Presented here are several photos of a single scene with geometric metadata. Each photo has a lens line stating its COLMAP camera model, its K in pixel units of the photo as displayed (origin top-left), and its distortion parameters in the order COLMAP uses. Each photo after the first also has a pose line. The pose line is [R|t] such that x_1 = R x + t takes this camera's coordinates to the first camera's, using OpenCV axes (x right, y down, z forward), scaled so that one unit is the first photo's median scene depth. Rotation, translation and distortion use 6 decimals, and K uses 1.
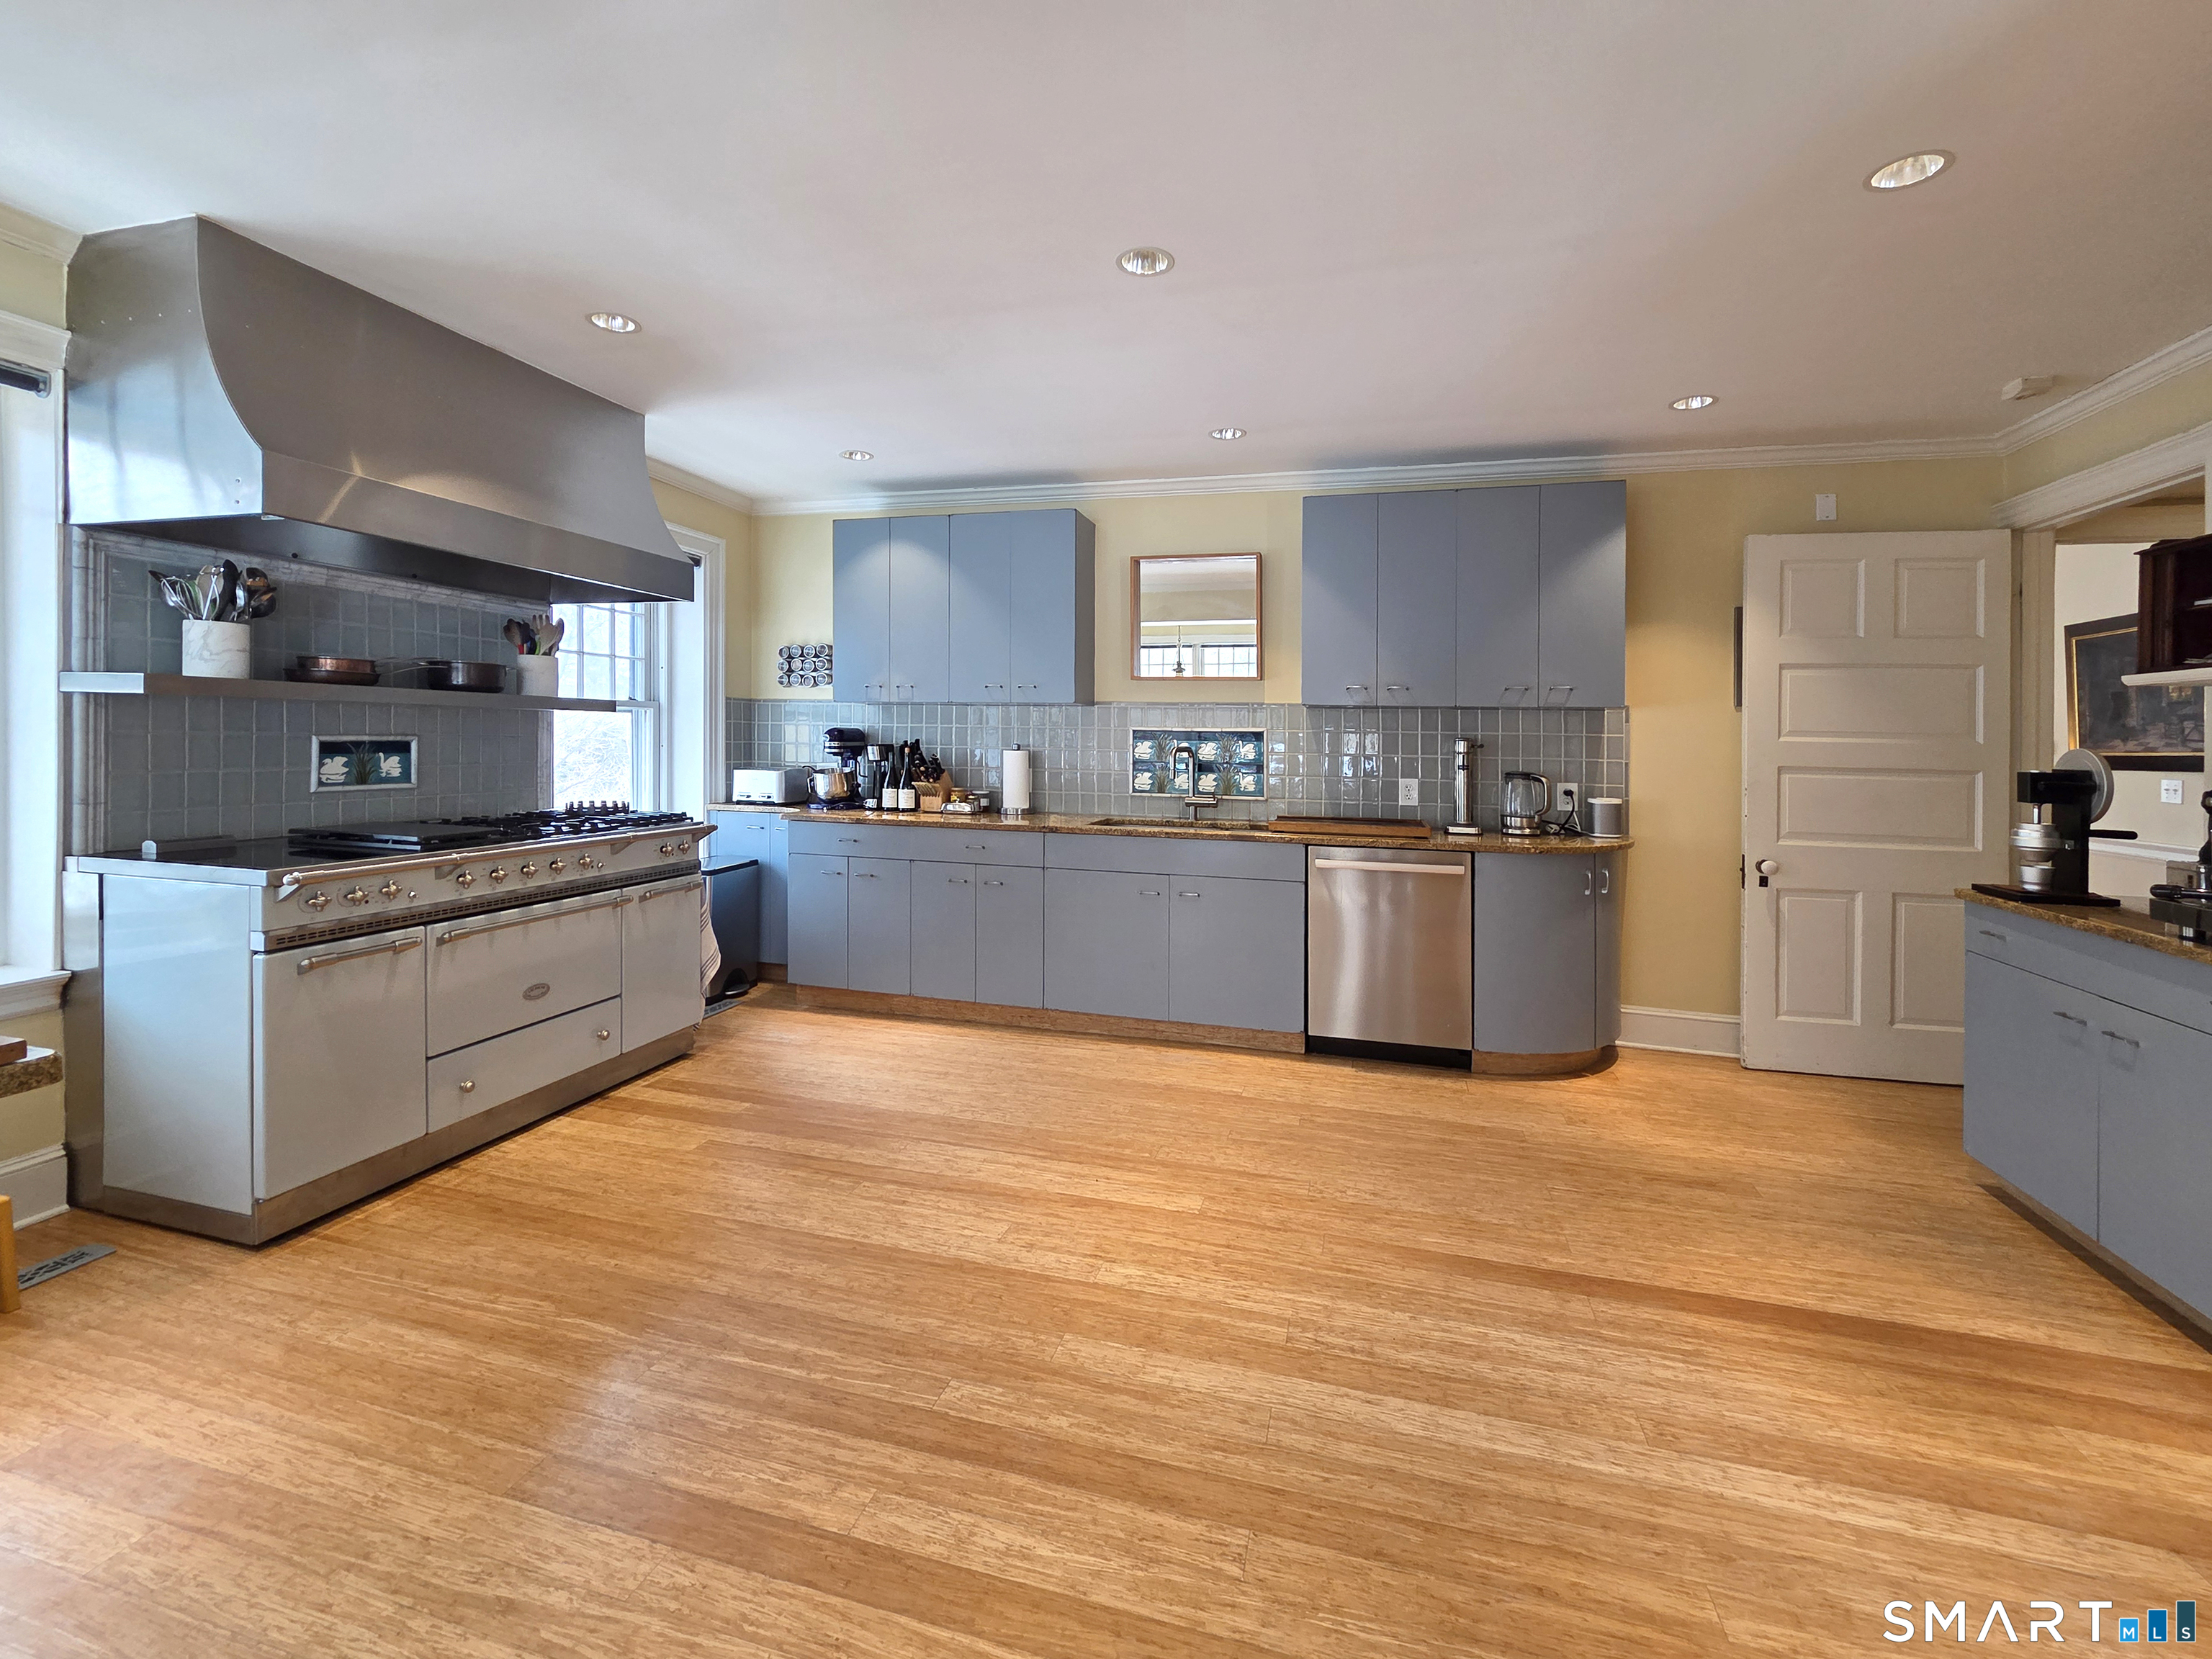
lens RADIAL K [[939.7, 0, 1112.1], [0, 939.7, 728.7], [0, 0, 1]] dist [0.000363, -0.000510]
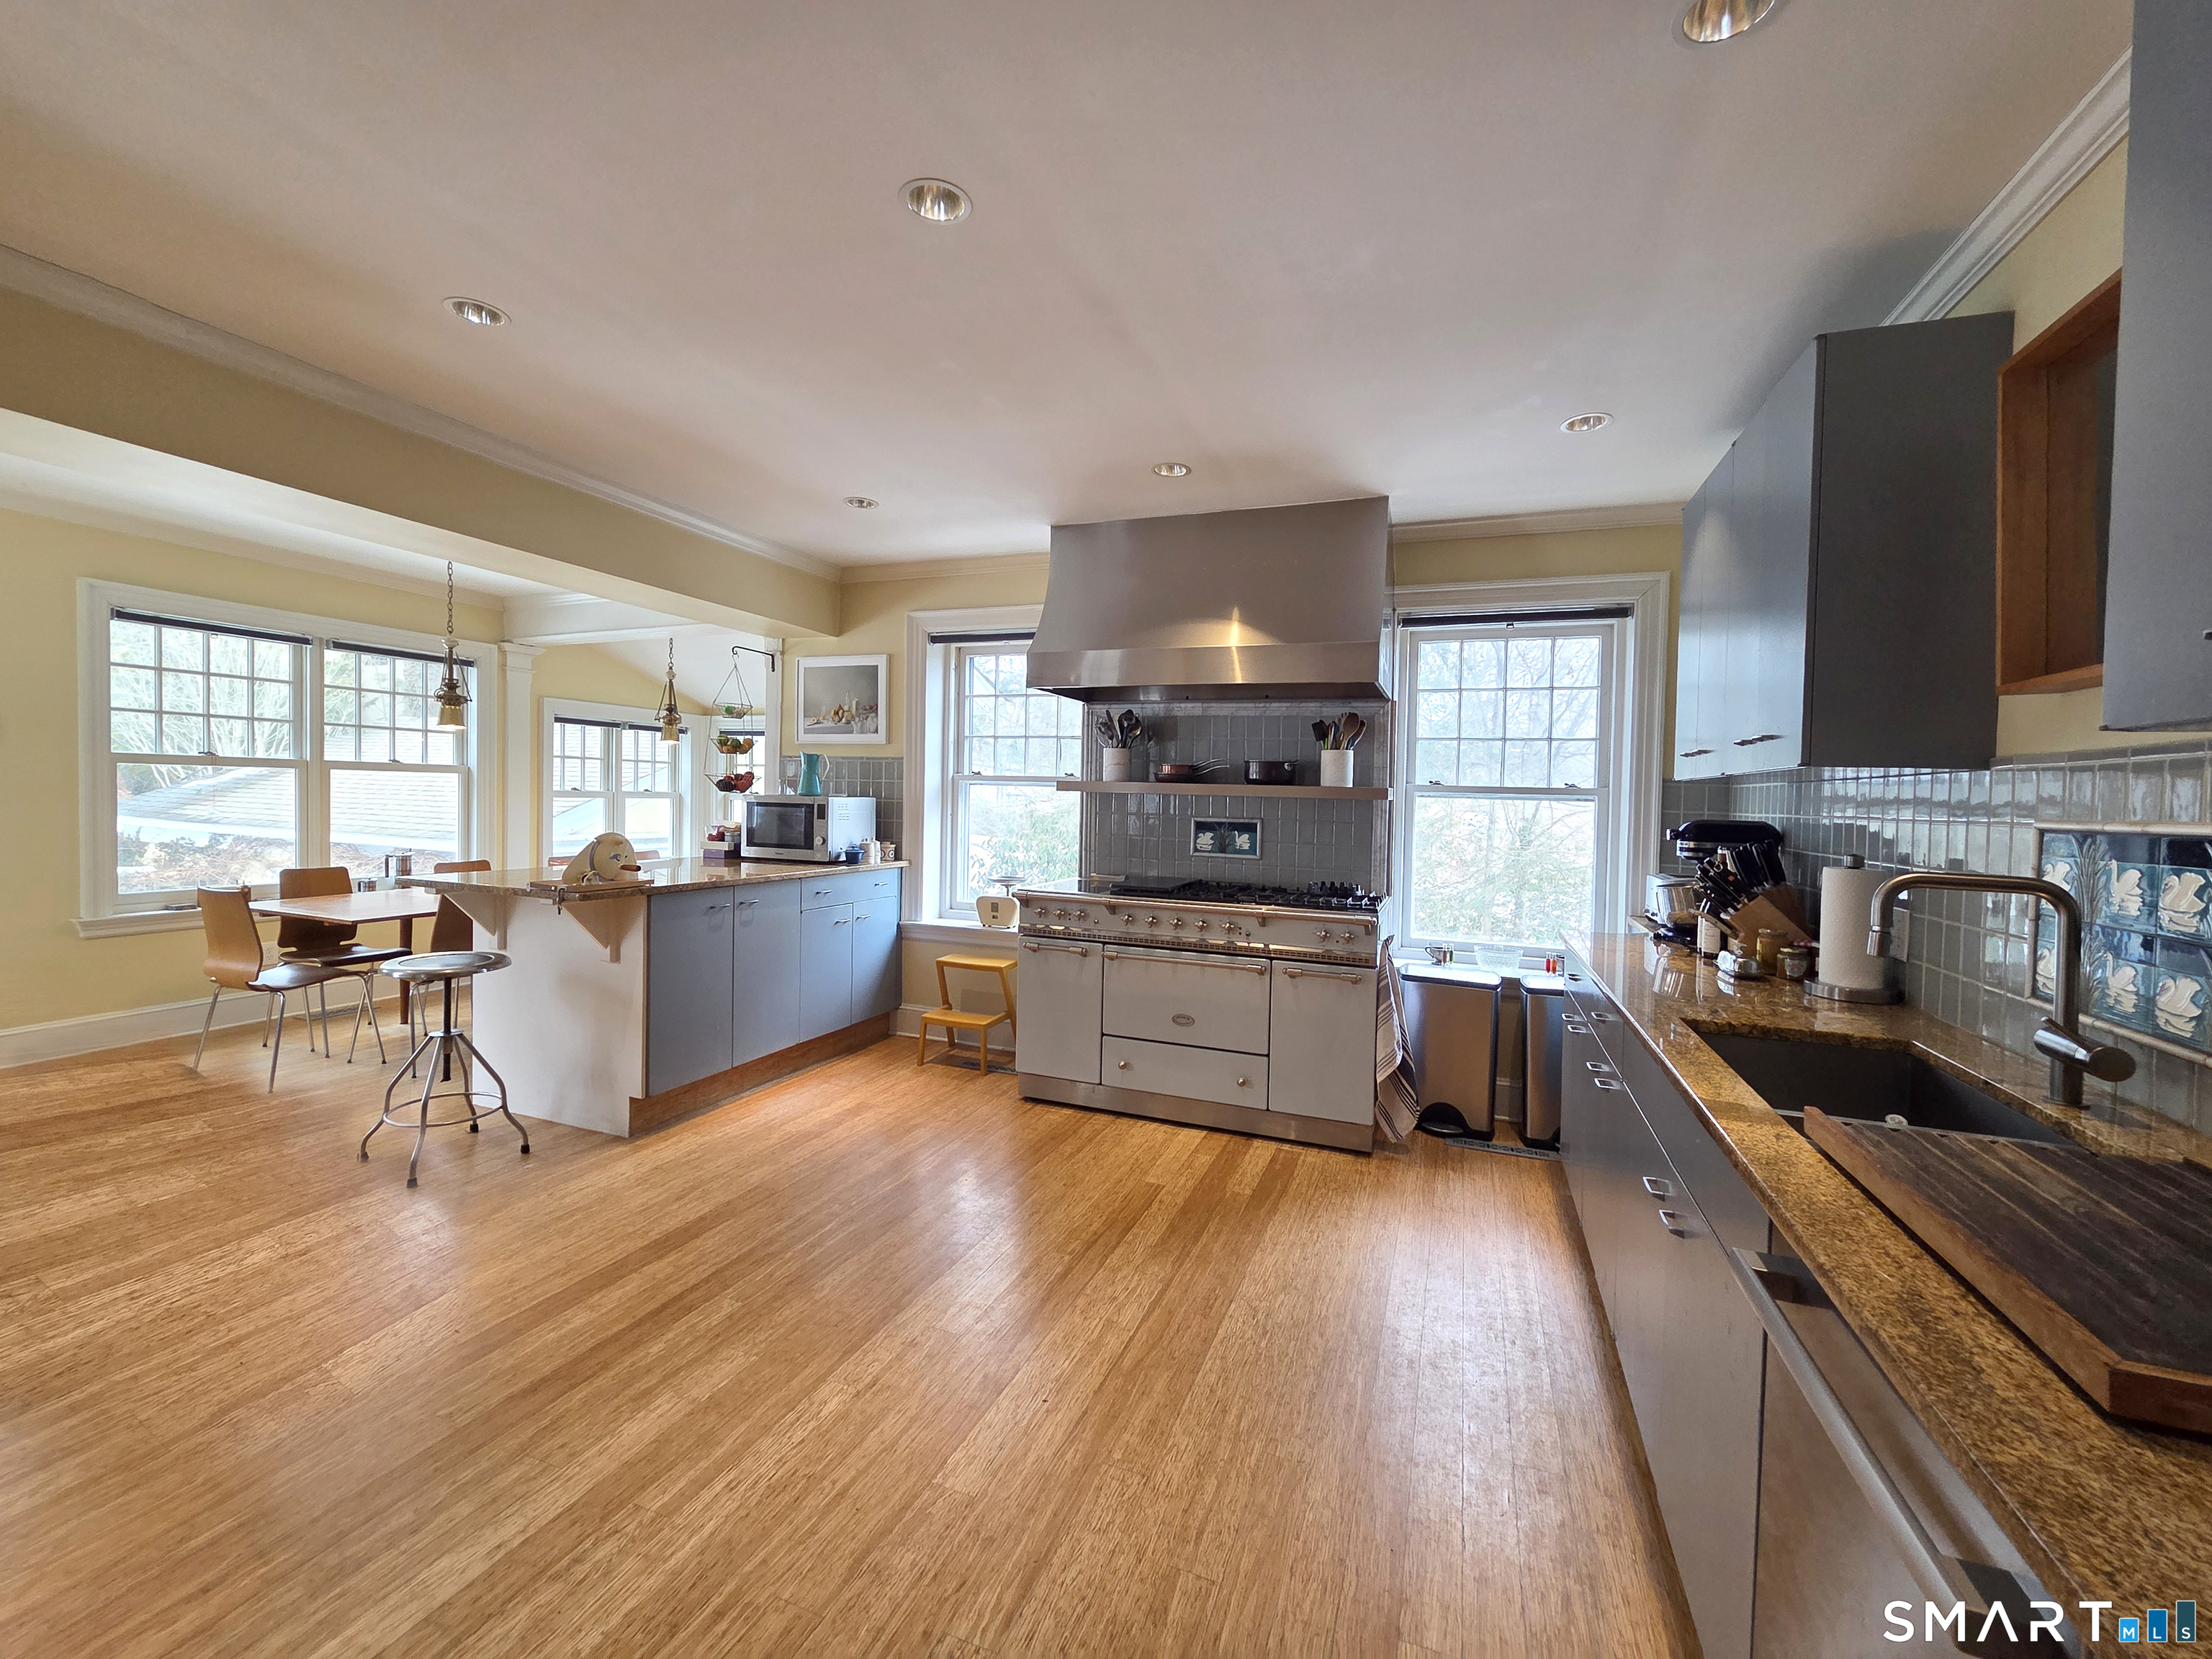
lens RADIAL K [[977.9, 0, 1106.0], [0, 977.9, 829.5], [0, 0, 1]] dist [0.001530, 0.000789]
pose [[-0.123878, 0.014976, -0.992184, 0.718251], [-0.018955, 0.999668, 0.017455, 0.002145], [0.992116, 0.020970, -0.123553, 1.075871]]
